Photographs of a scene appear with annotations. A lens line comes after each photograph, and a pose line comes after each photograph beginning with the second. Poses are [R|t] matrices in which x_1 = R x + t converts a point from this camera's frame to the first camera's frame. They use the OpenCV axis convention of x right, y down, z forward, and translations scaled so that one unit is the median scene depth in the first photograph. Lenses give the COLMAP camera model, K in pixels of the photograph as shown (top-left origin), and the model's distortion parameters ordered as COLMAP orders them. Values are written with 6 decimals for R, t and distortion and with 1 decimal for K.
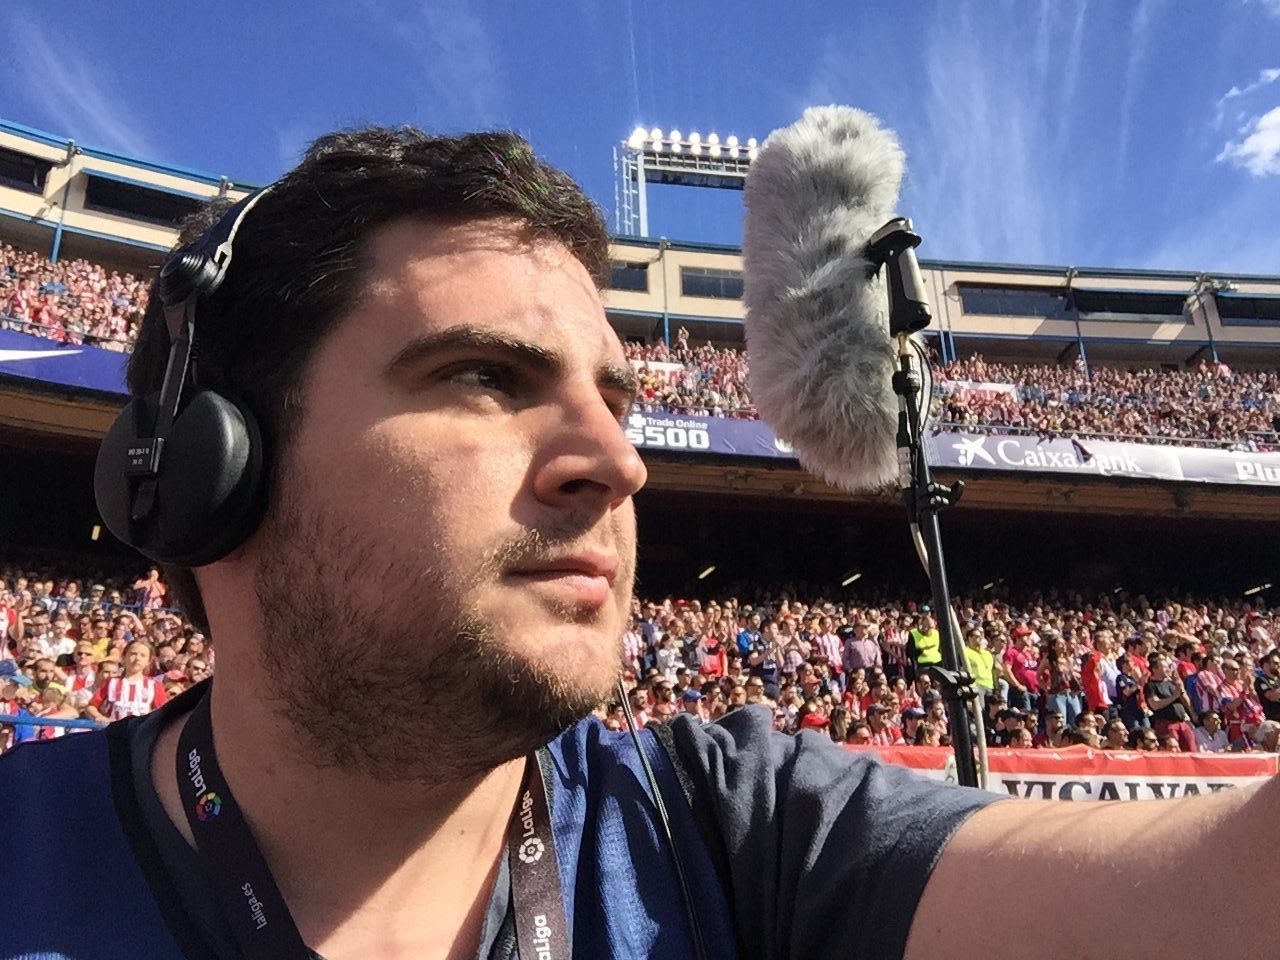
lens RADIAL K [[1152.0, 0, 640.0], [0, 1152.0, 480.0], [0, 0, 1]] dist [0.002263, 0.004070]
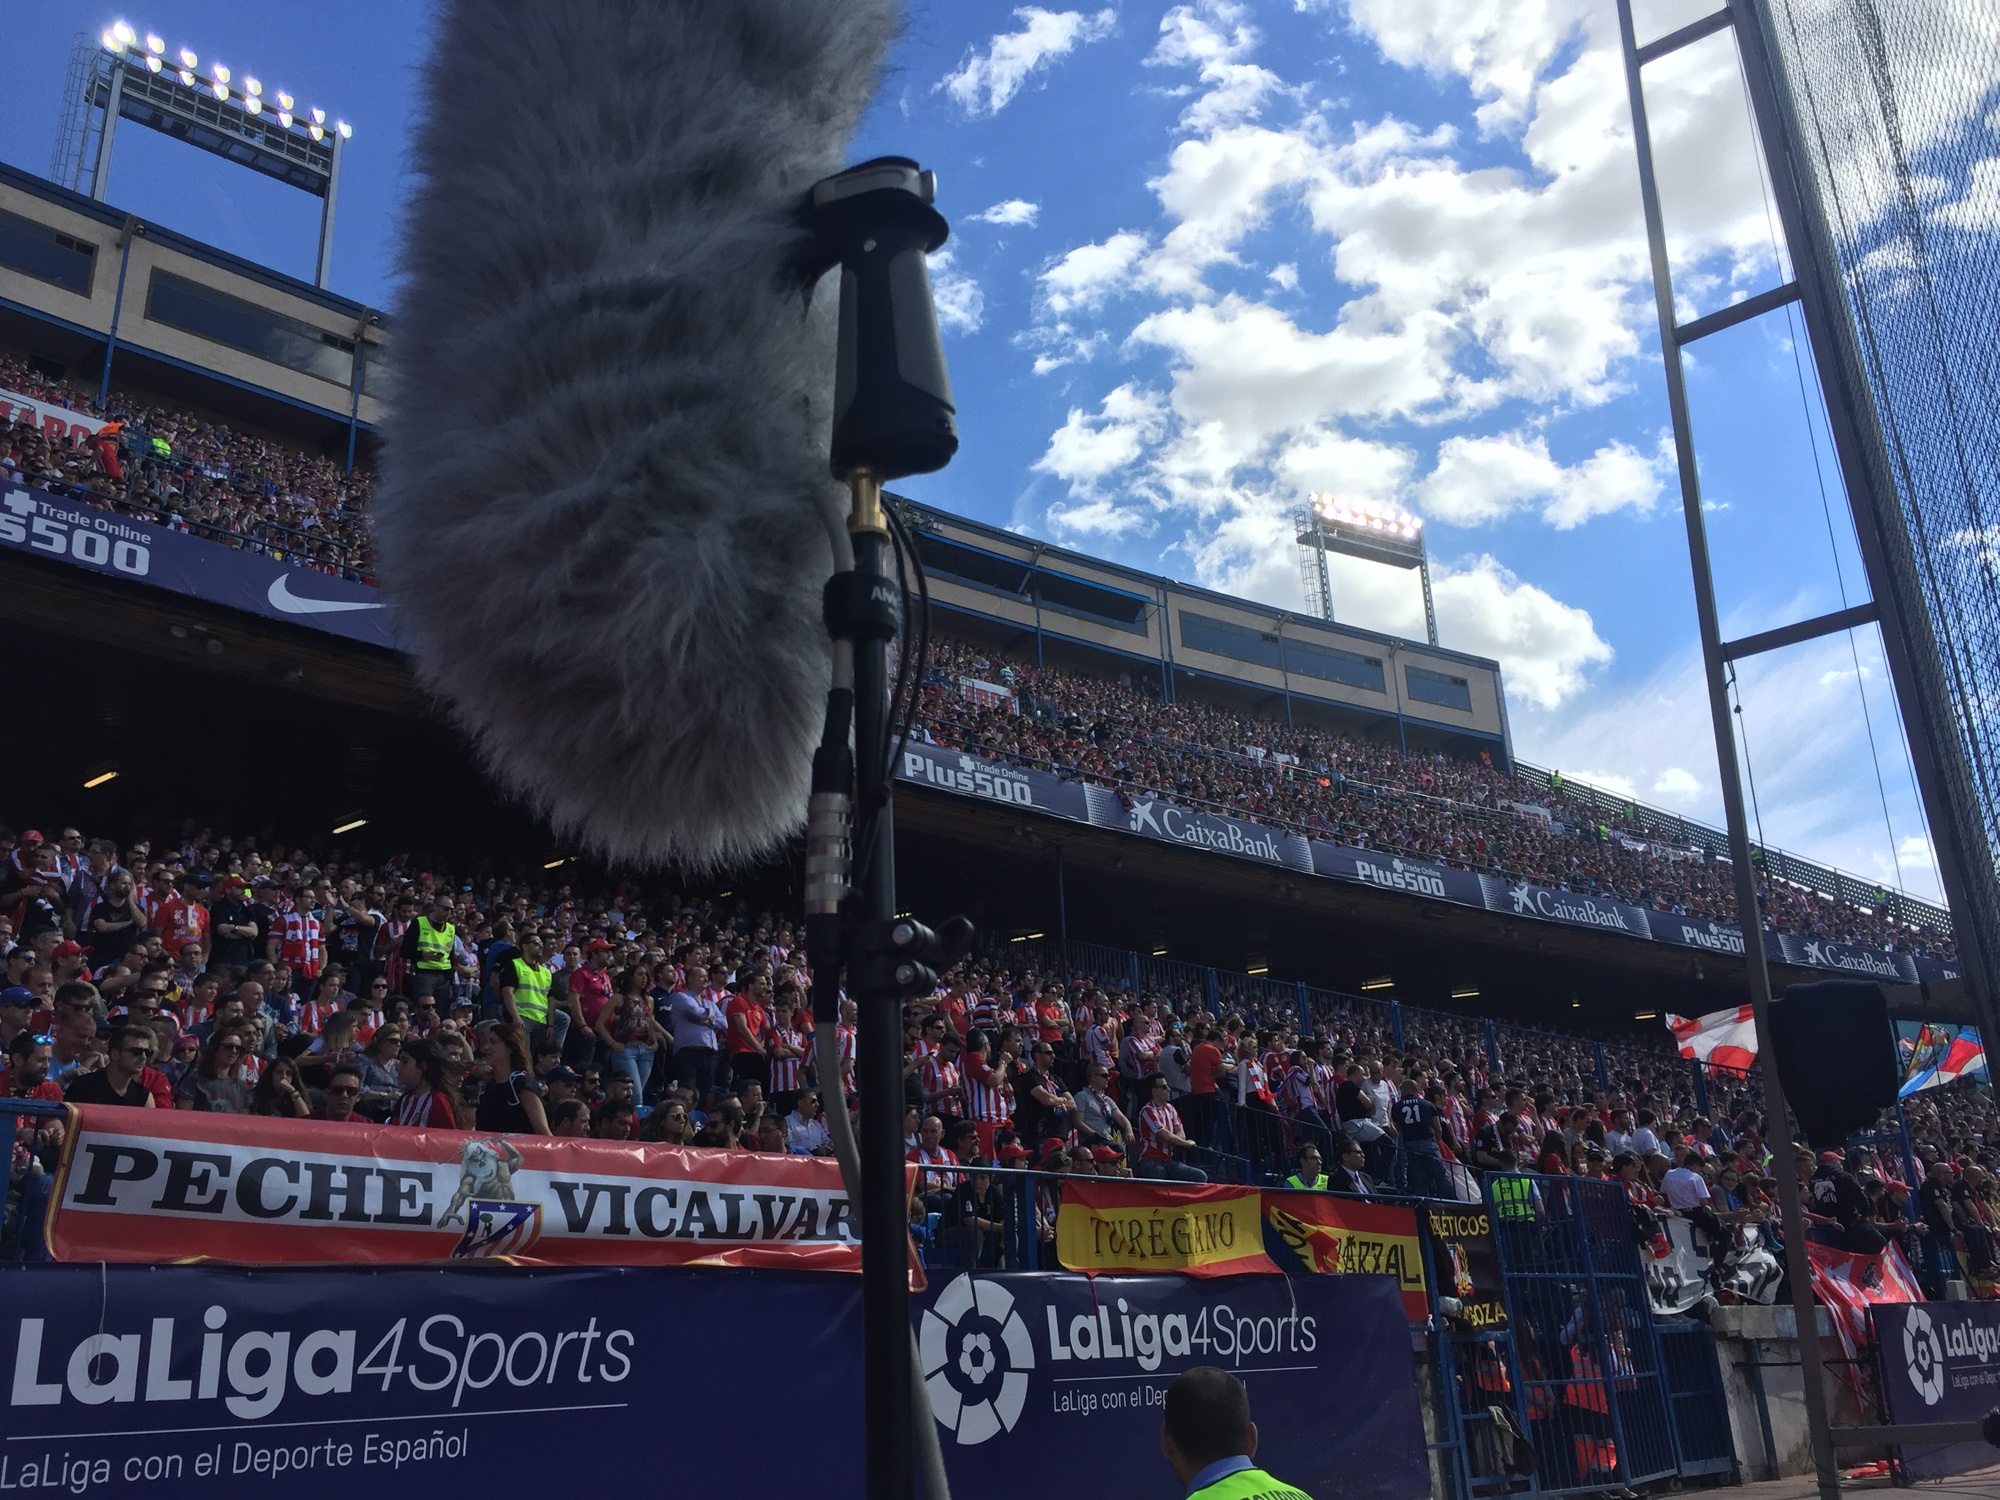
lens RADIAL K [[1562.7, 0, 1000.6], [0, 1562.7, 788.4], [0, 0, 1]] dist [-0.044757, -0.003231]
pose [[0.820451, 0.157516, 0.549589, 0.002647], [-0.190177, 0.981747, 0.002528, -0.008997], [-0.539159, -0.106593, 0.835431, 0.126246]]
